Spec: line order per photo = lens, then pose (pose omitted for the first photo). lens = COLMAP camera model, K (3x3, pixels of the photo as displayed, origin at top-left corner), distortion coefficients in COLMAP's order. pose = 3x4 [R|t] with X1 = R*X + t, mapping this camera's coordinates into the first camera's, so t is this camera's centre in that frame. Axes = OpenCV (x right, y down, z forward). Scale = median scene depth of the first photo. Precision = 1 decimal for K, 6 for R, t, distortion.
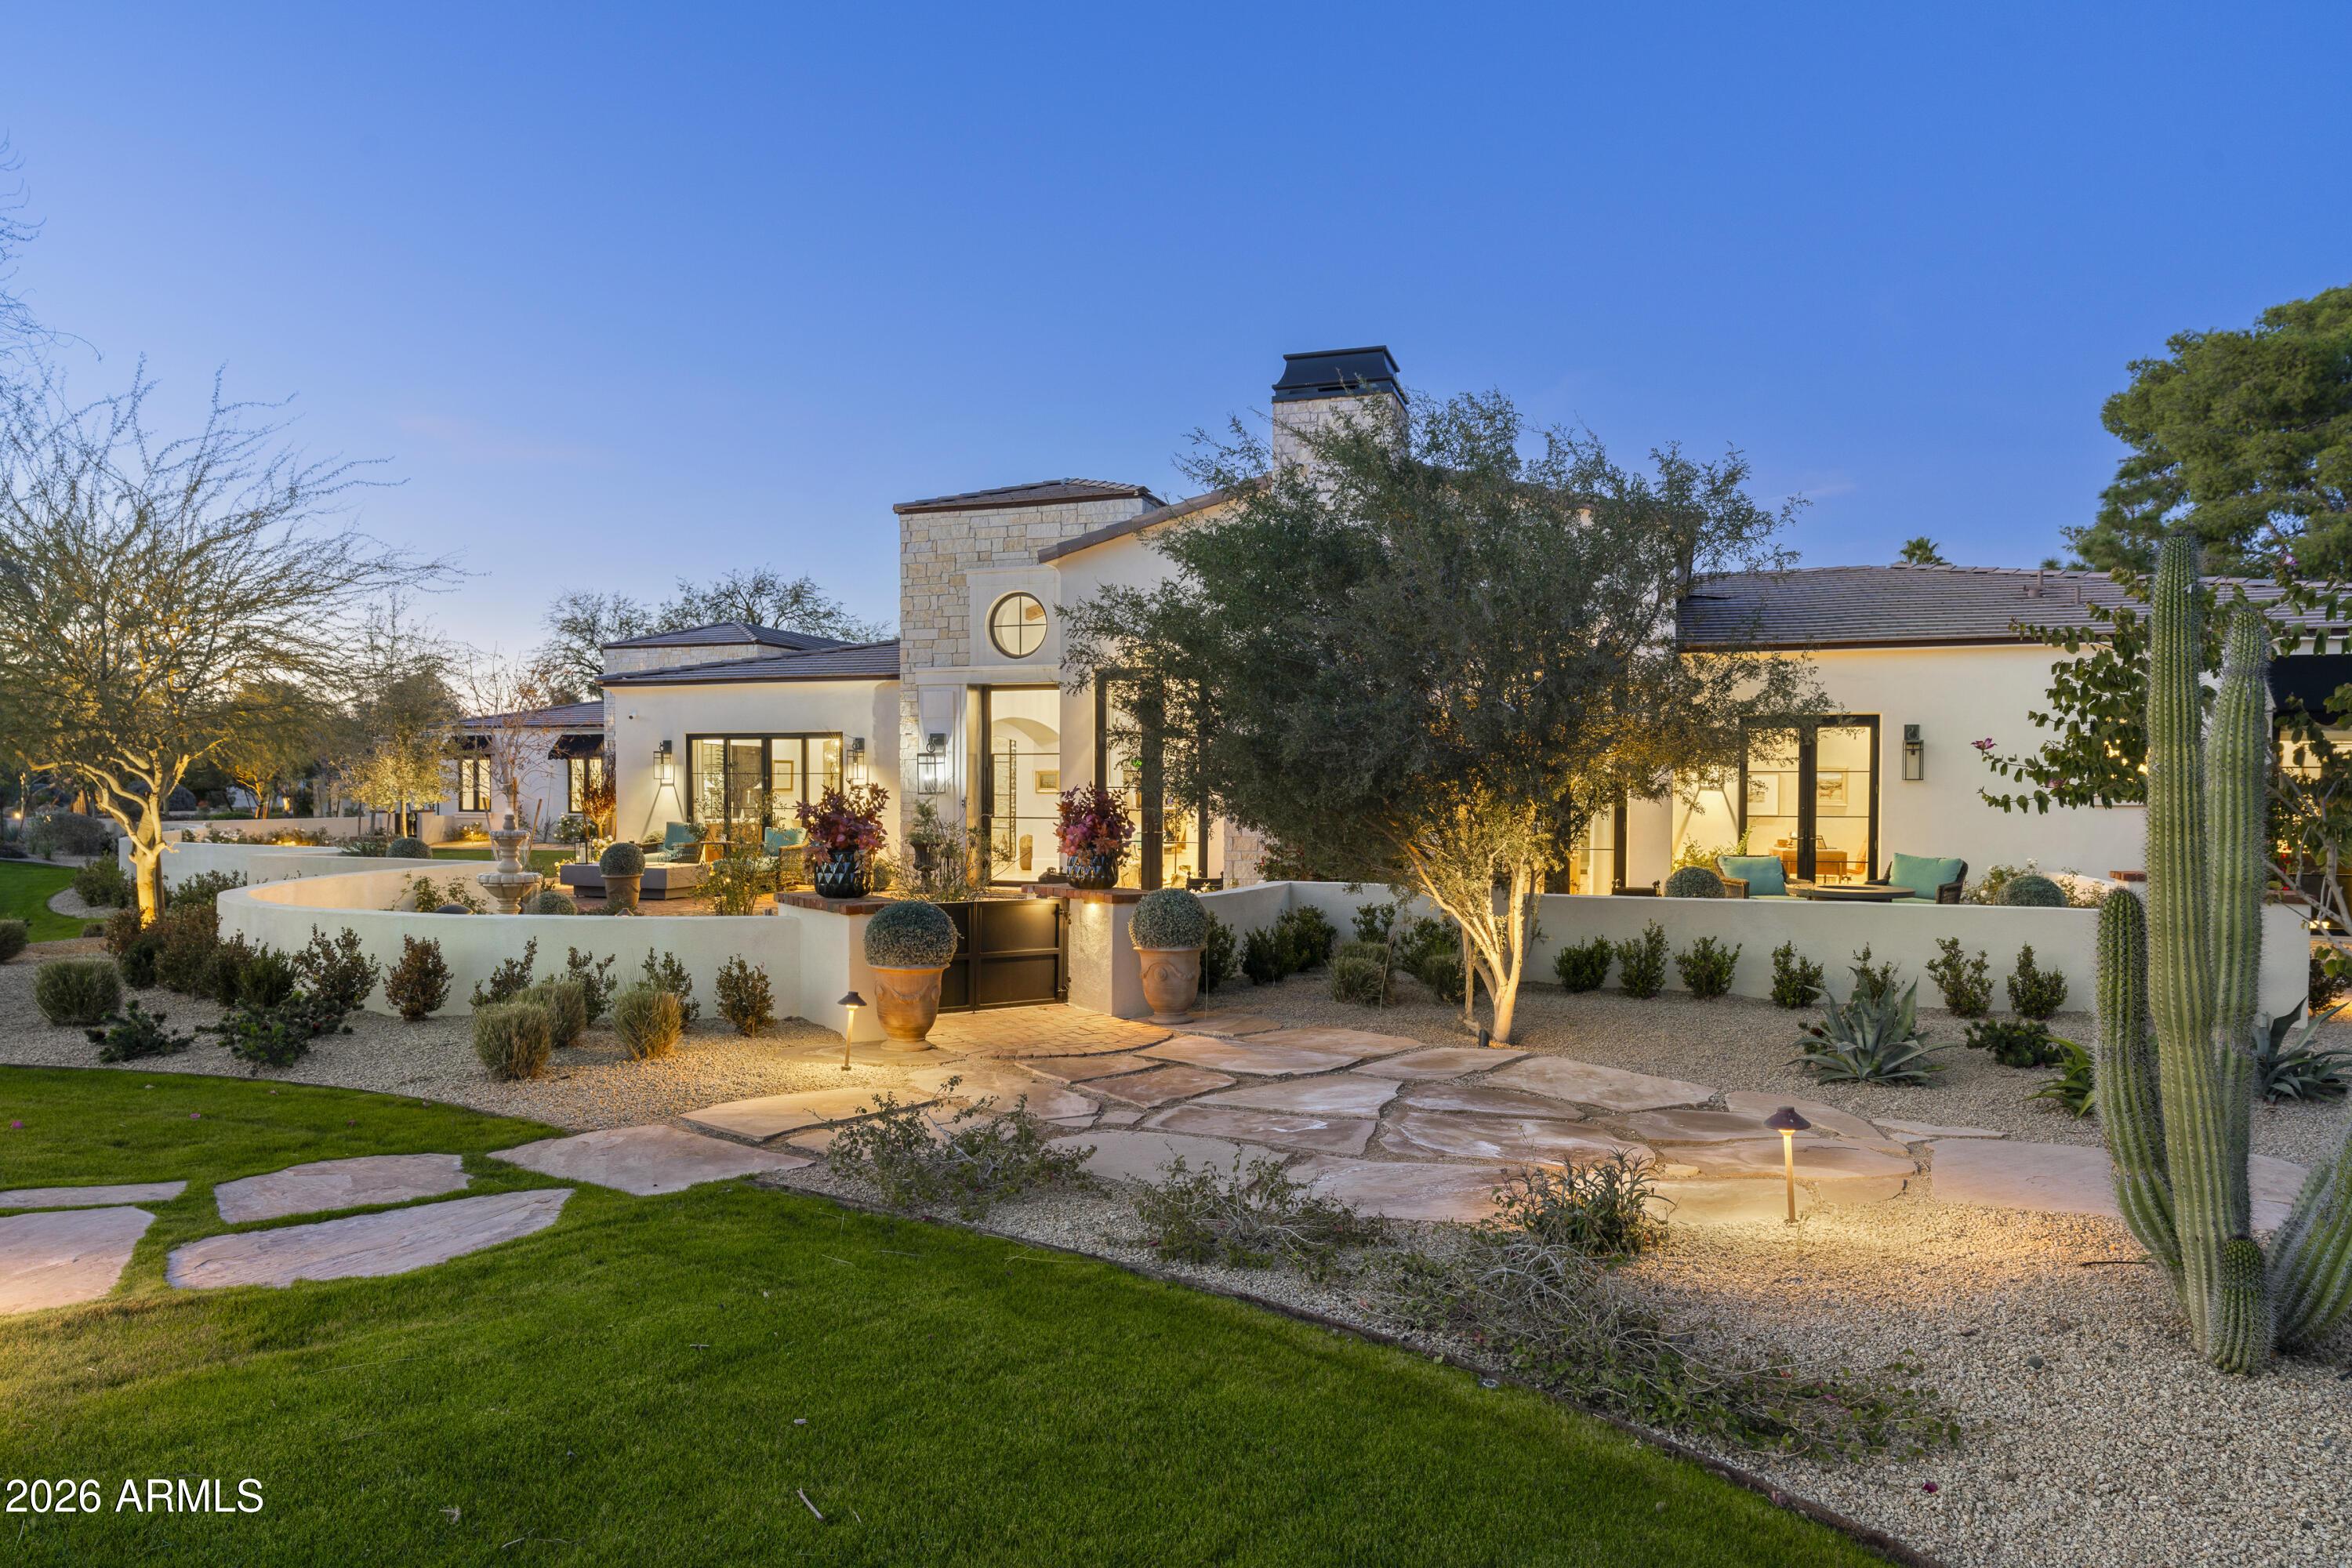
lens RADIAL K [[1423.8, 0, 1174.6], [0, 1423.8, 822.3], [0, 0, 1]] dist [0.005046, -0.000039]
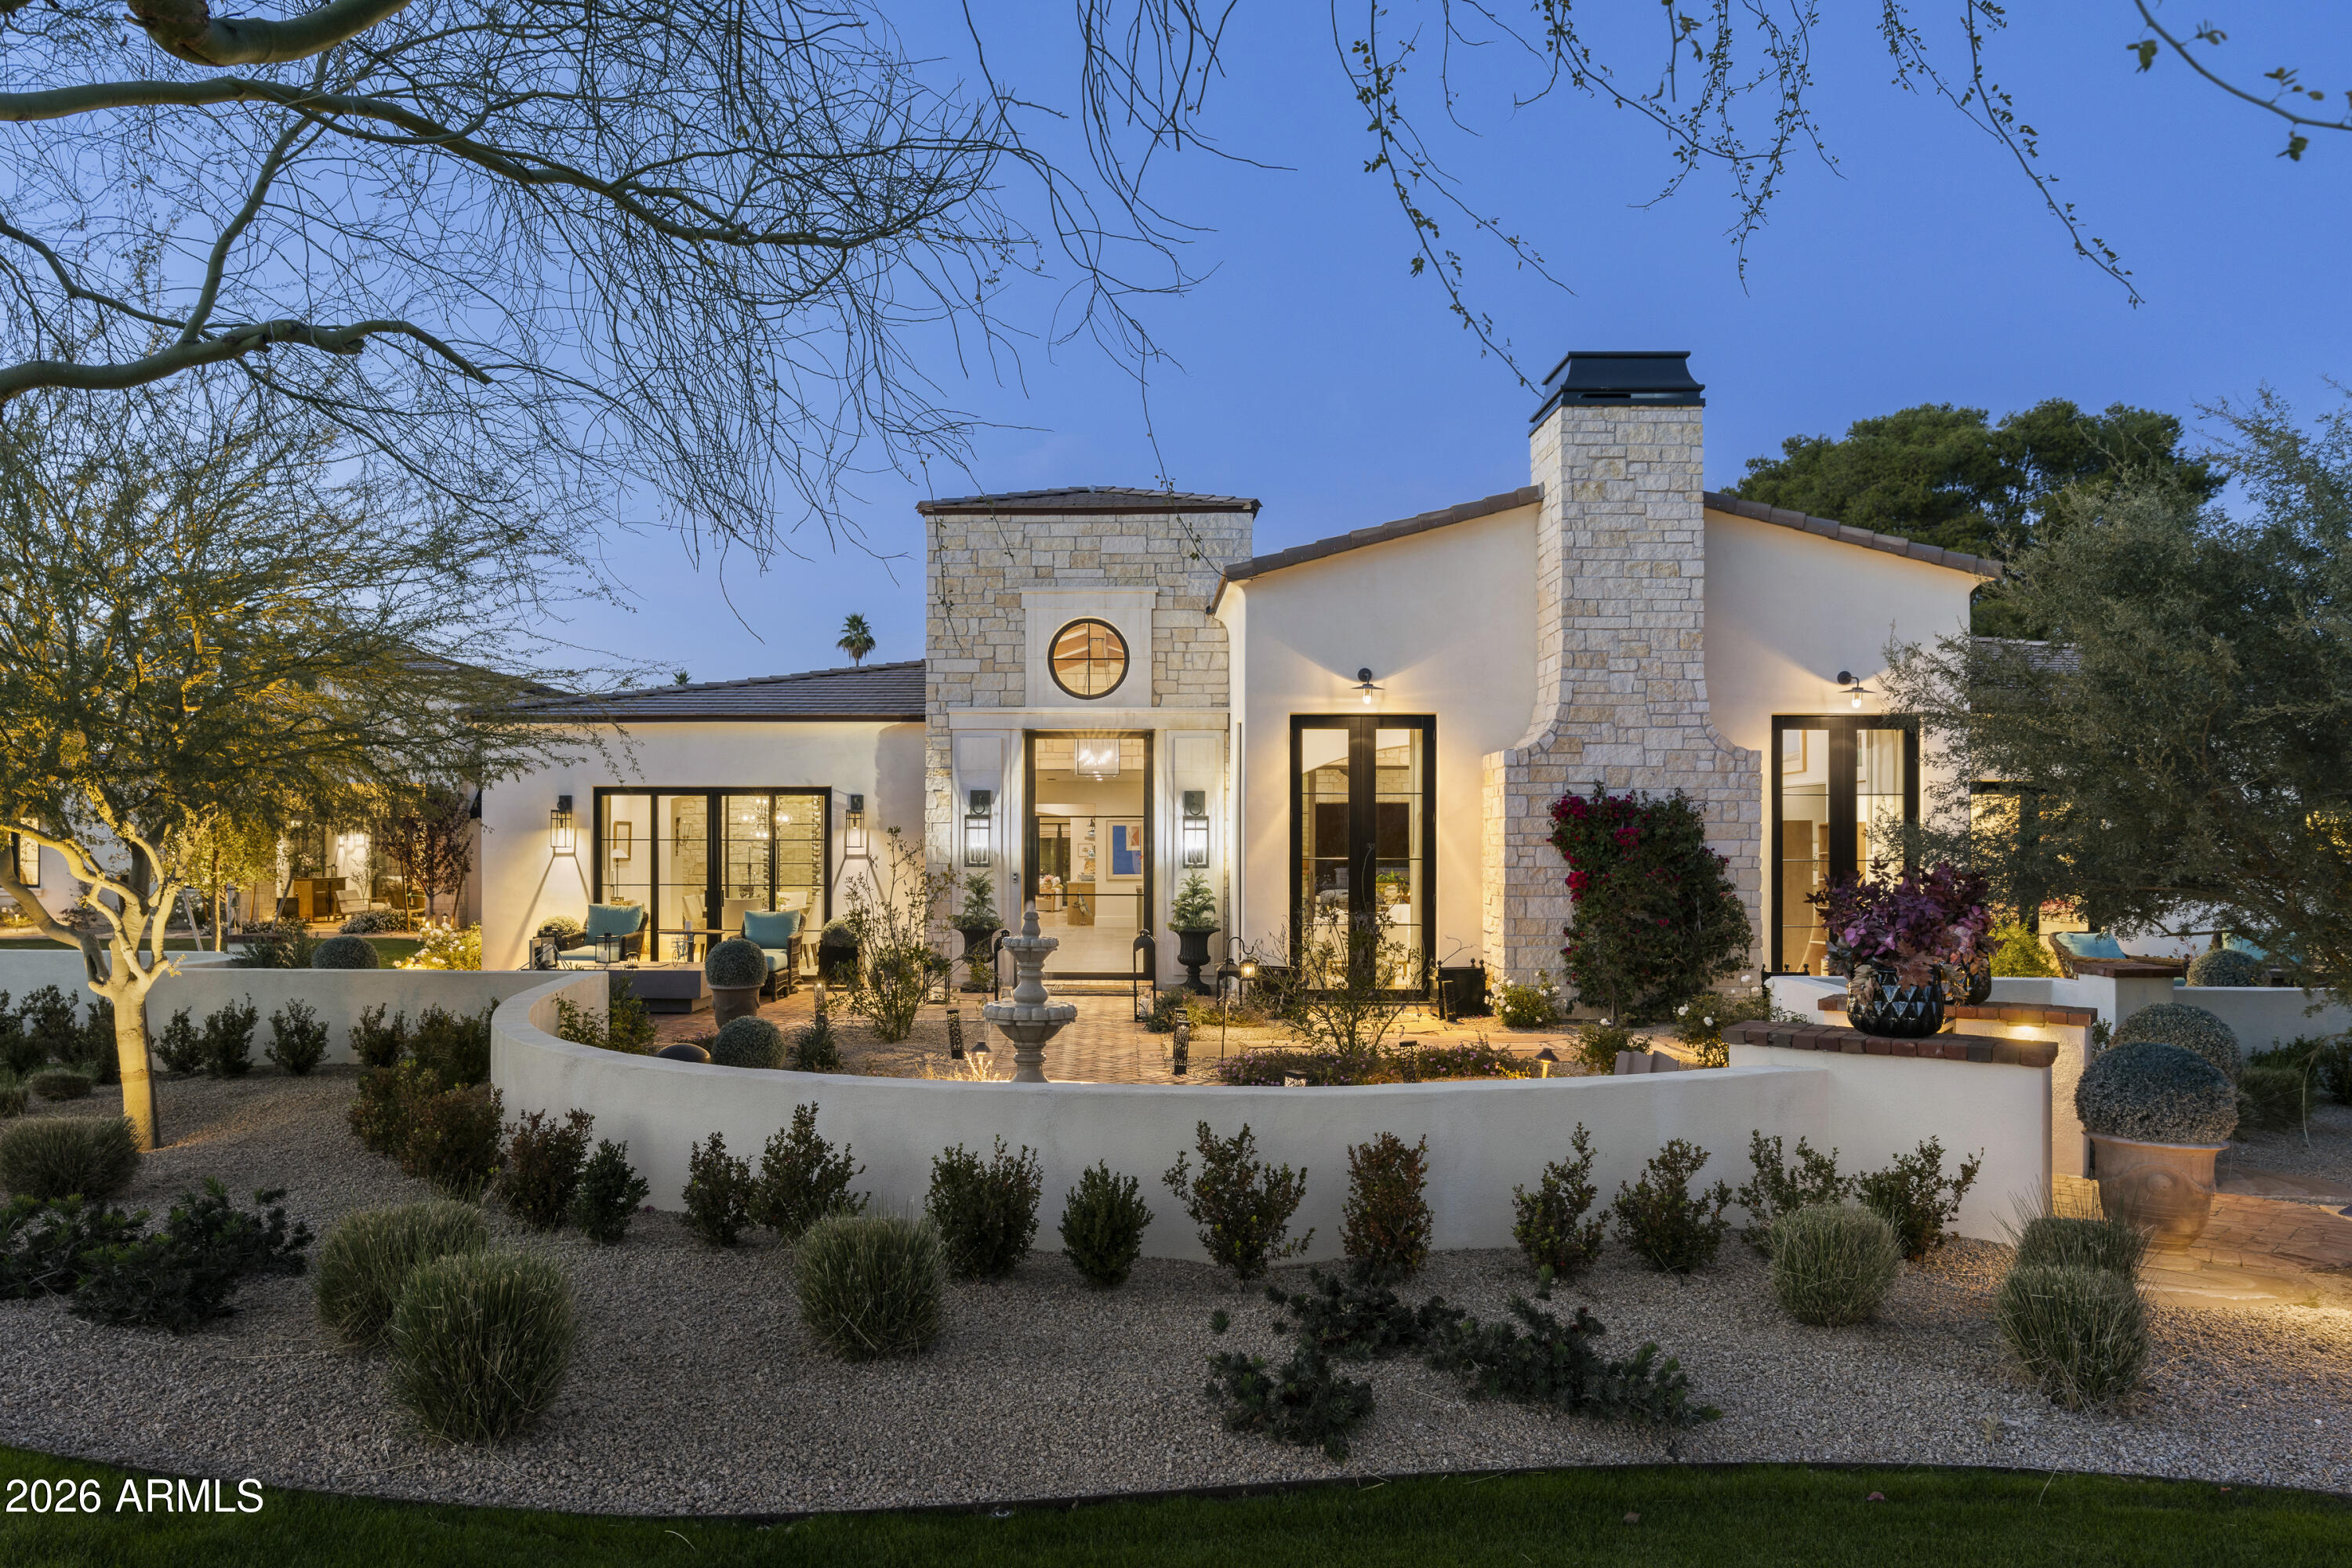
lens RADIAL K [[1495.3, 0, 1140.9], [0, 1495.3, 842.2], [0, 0, 1]] dist [-0.004942, -0.000219]
pose [[0.954127, -0.000347, 0.299402, -0.307030], [0.009055, 0.999575, -0.027698, -0.008727], [-0.299265, 0.029139, 0.953725, 0.162905]]
